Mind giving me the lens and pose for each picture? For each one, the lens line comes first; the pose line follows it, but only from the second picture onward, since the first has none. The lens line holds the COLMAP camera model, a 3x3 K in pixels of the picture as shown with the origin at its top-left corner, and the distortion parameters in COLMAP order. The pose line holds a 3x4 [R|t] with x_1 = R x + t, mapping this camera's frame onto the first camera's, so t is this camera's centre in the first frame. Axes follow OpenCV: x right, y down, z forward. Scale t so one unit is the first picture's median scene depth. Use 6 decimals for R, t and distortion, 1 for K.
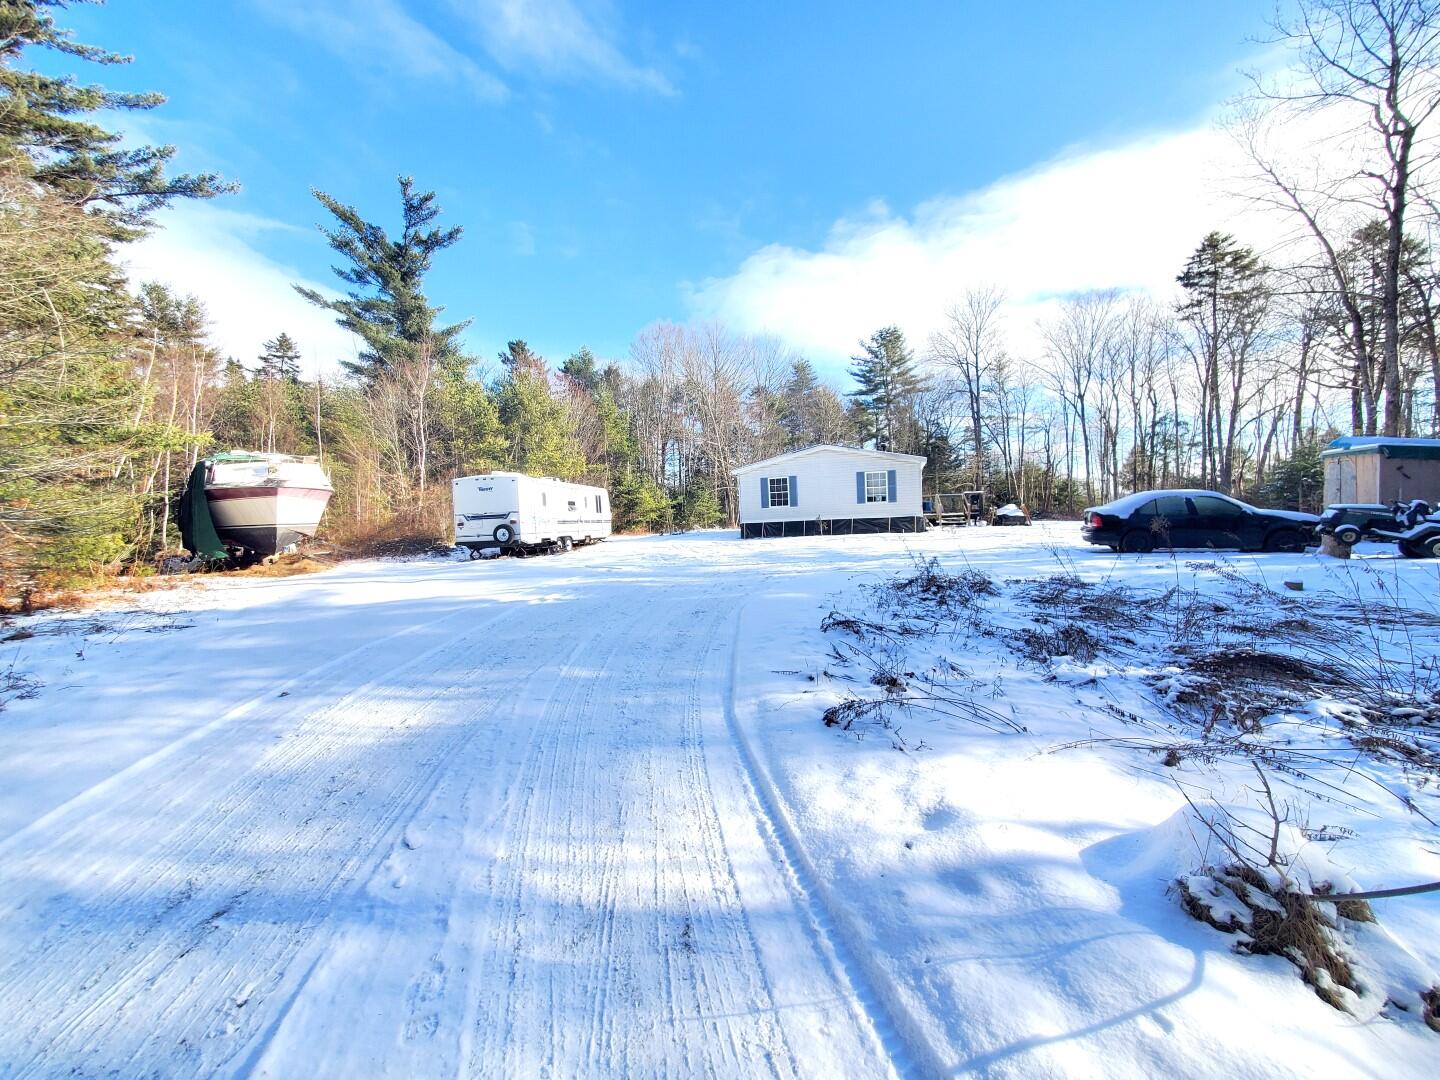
lens RADIAL K [[583.0, 0, 735.6], [0, 583.0, 542.6], [0, 0, 1]] dist [-0.001915, -0.000345]
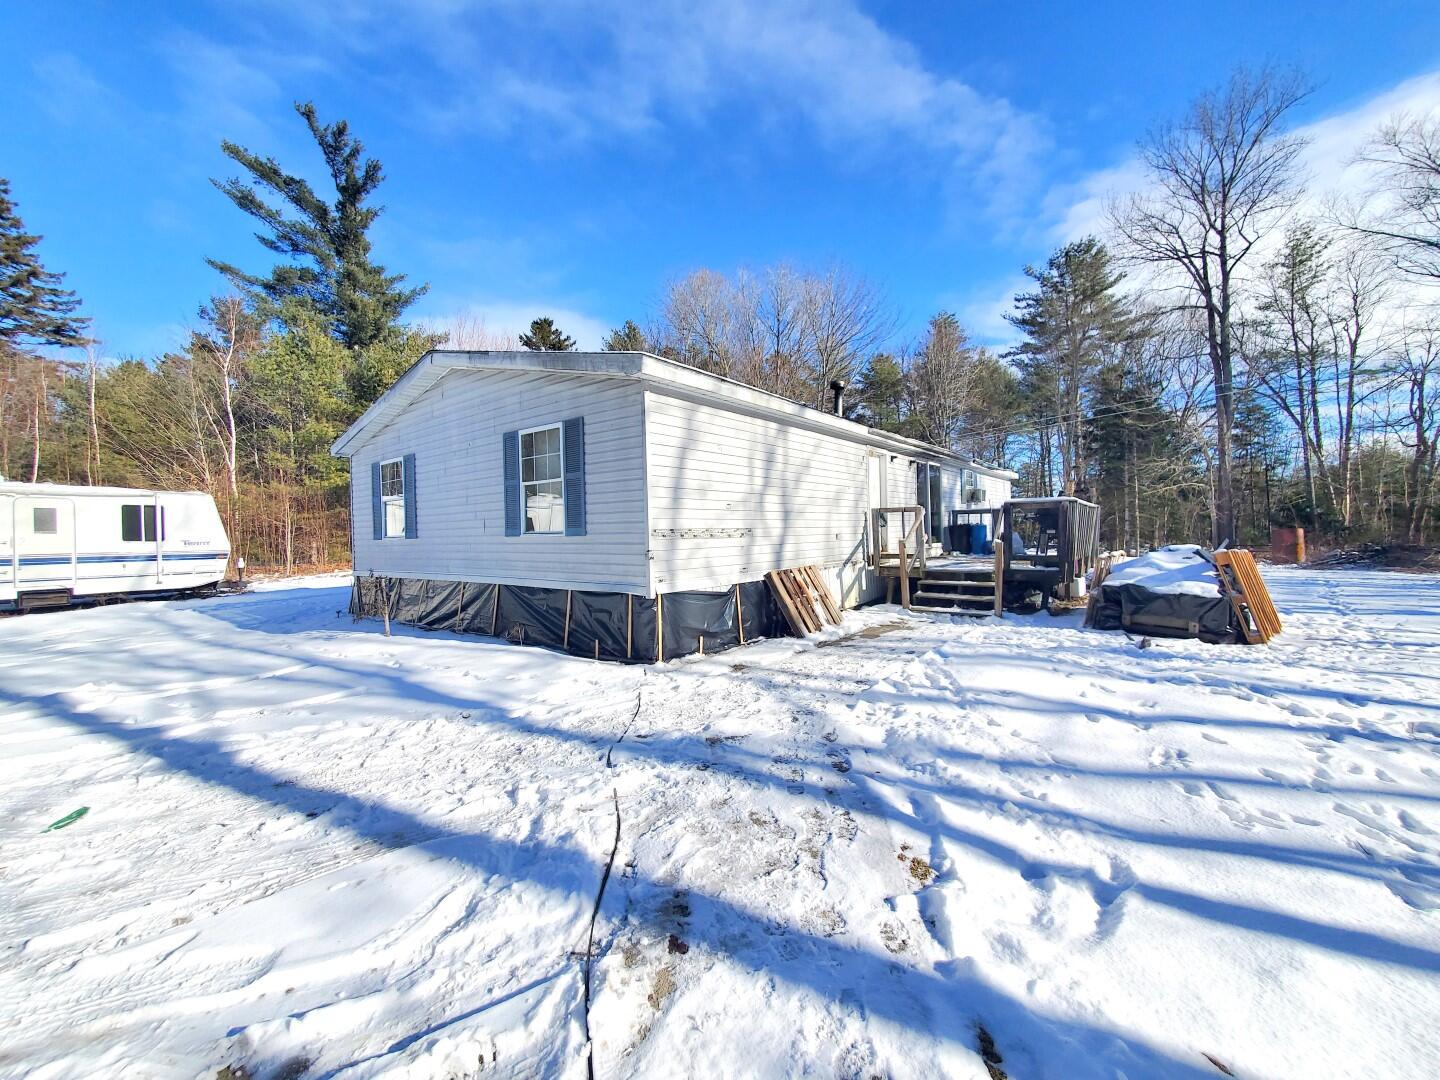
lens RADIAL K [[573.9, 0, 720.0], [0, 573.9, 540.0], [0, 0, 1]] dist [0.001670, 0.000137]
pose [[0.922968, 0.029618, -0.383735, 0.277053], [-0.035565, 0.999332, -0.008408, -0.044414], [0.383229, 0.021408, 0.923405, 0.500867]]
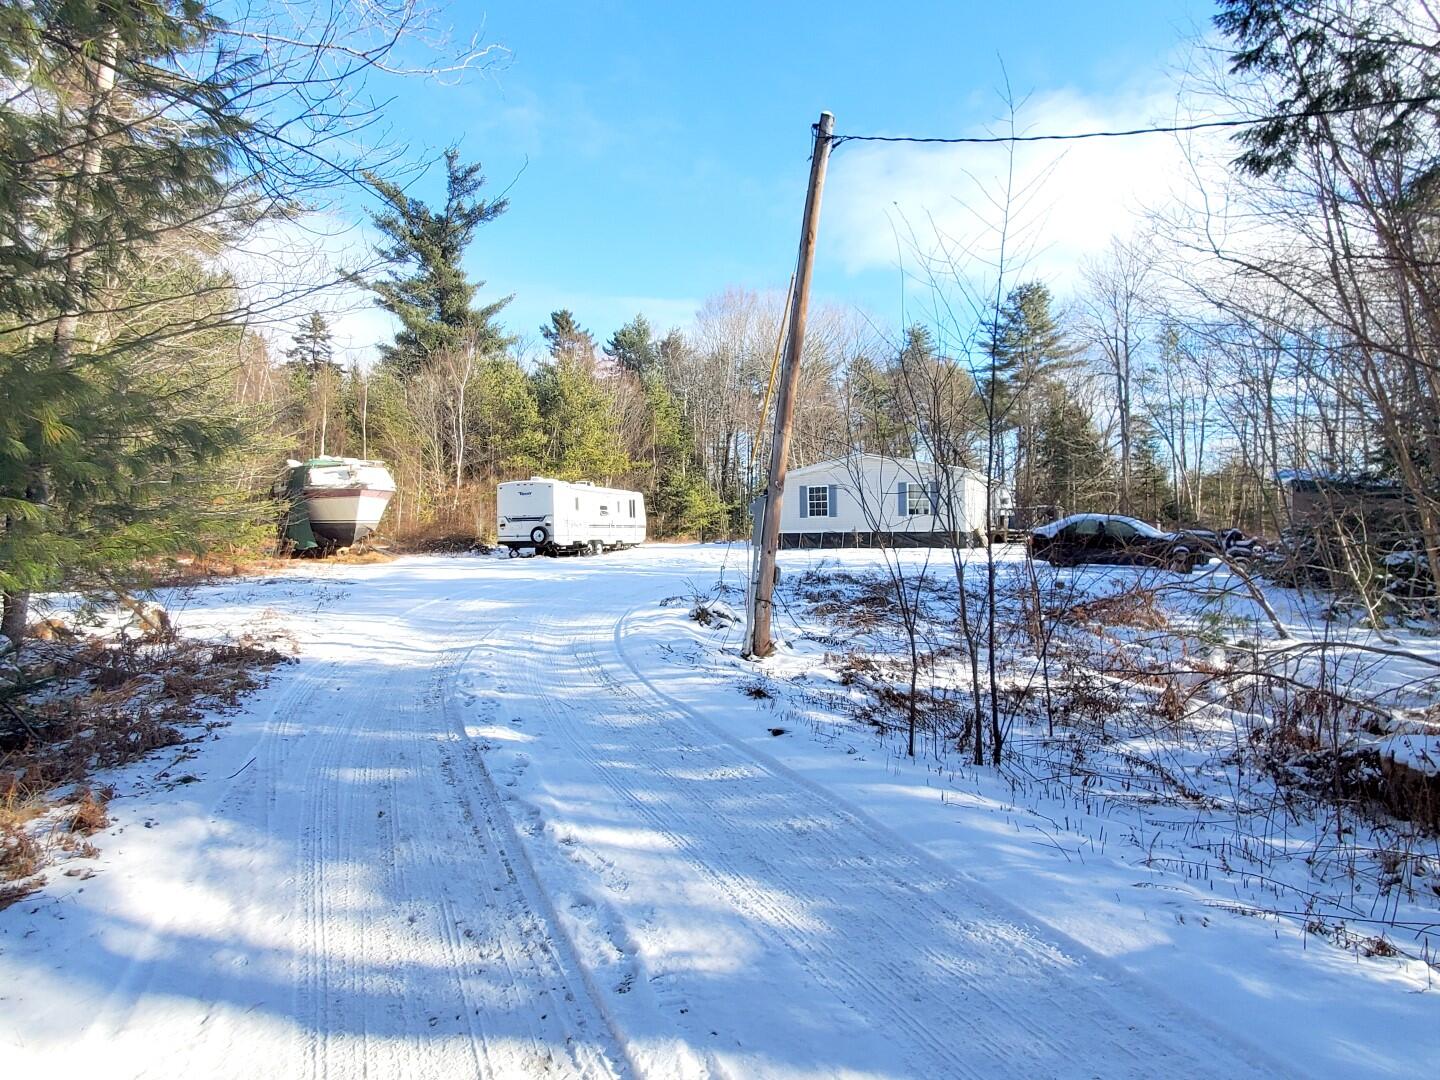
lens RADIAL K [[840.8, 0, 720.0], [0, 840.8, 540.0], [0, 0, 1]] dist [0.025901, 0.000872]
pose [[0.986256, 0.033702, -0.161749, 0.095579], [-0.037717, 0.999050, -0.021818, 0.007795], [0.160860, 0.027619, 0.986591, -0.250481]]
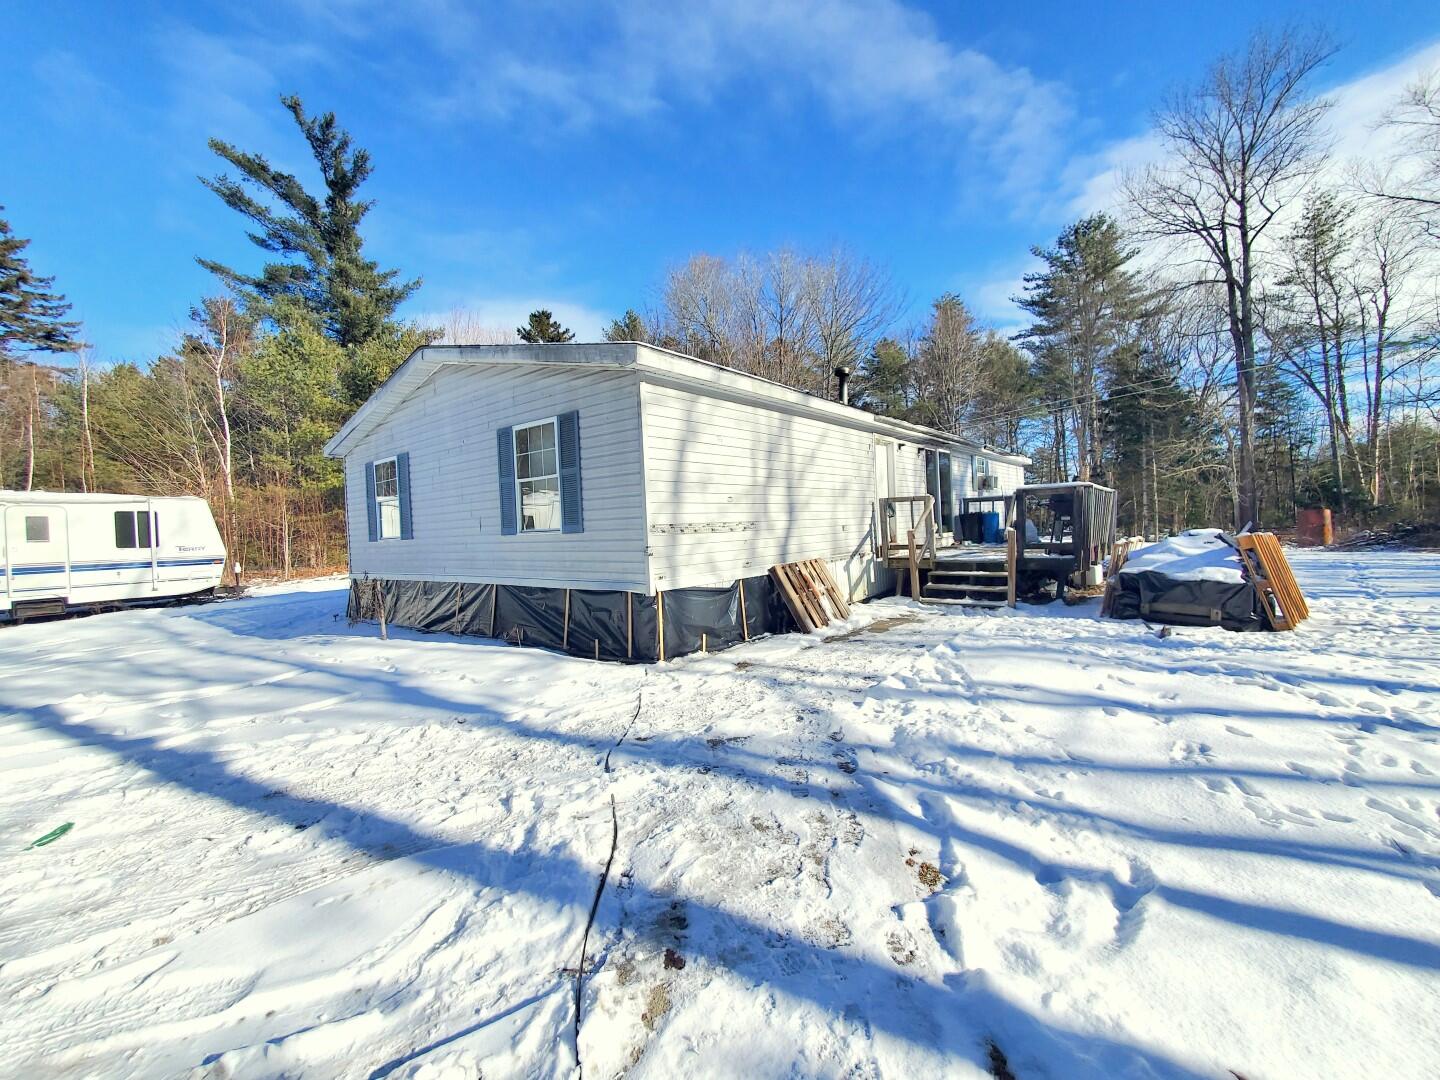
lens RADIAL K [[583.8, 0, 720.5], [0, 583.8, 541.6], [0, 0, 1]] dist [0.002141, 0.000470]
pose [[0.918486, 0.015452, -0.395151, 0.278507], [-0.014537, 0.999880, 0.005310, -0.044851], [0.395186, 0.000868, 0.918601, 0.505468]]
